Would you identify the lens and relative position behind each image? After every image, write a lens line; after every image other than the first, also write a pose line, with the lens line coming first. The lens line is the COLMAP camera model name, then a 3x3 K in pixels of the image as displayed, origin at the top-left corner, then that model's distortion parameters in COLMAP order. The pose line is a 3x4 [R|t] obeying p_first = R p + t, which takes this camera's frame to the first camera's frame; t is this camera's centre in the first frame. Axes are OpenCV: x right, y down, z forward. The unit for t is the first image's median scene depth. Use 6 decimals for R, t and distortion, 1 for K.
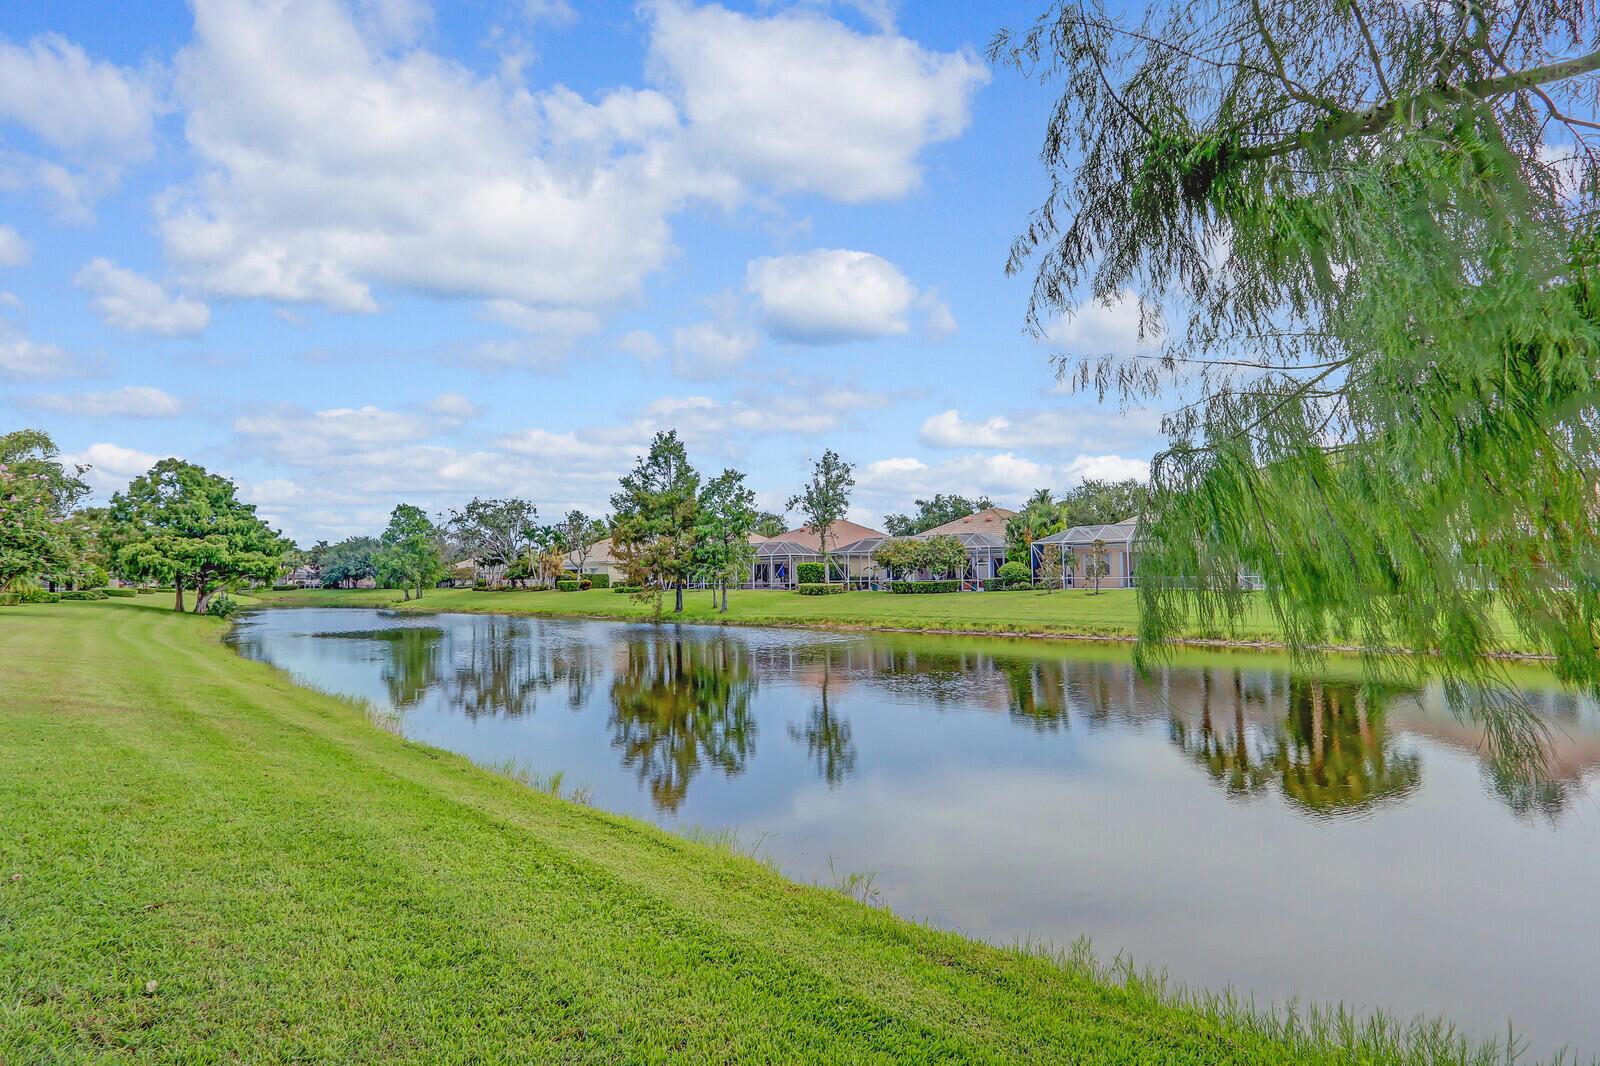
lens RADIAL K [[764.7, 0, 818.5], [0, 764.7, 550.2], [0, 0, 1]] dist [-0.015997, 0.001302]
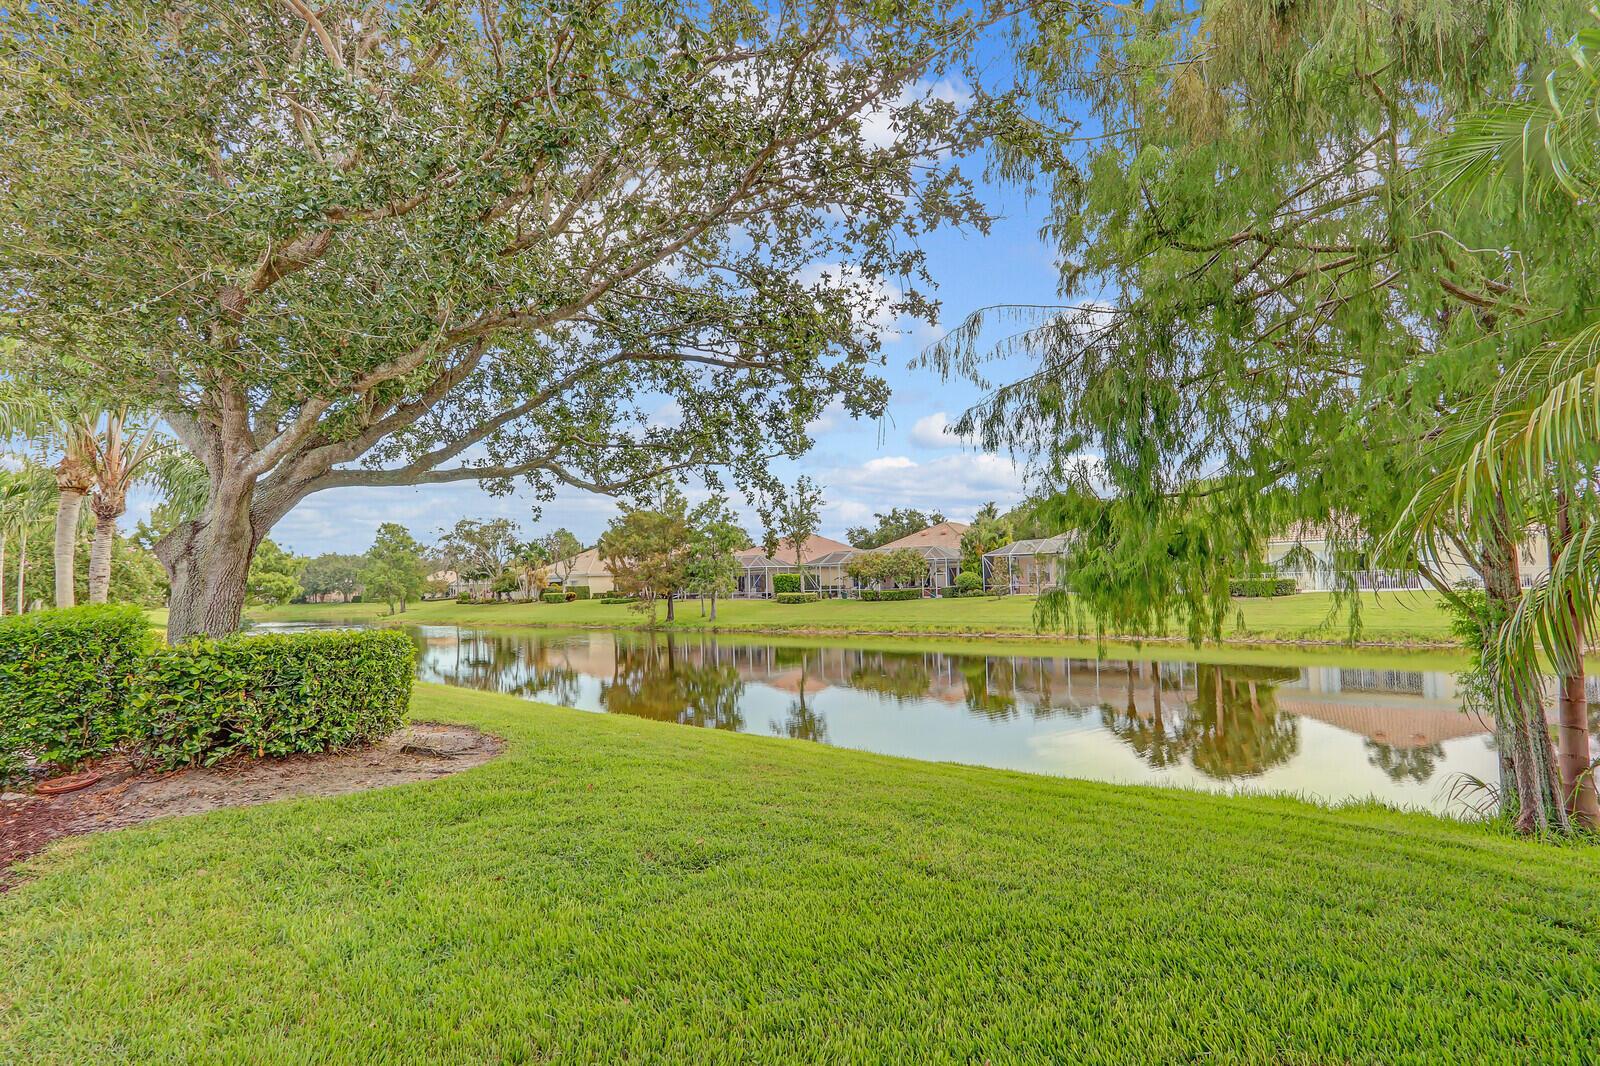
lens RADIAL K [[752.2, 0, 814.8], [0, 752.2, 555.9], [0, 0, 1]] dist [-0.014726, -0.000217]
pose [[0.998039, -0.013399, 0.061144, -0.038477], [0.013389, 0.999910, 0.000582, -0.011201], [-0.061147, 0.000237, 0.998129, -0.103044]]
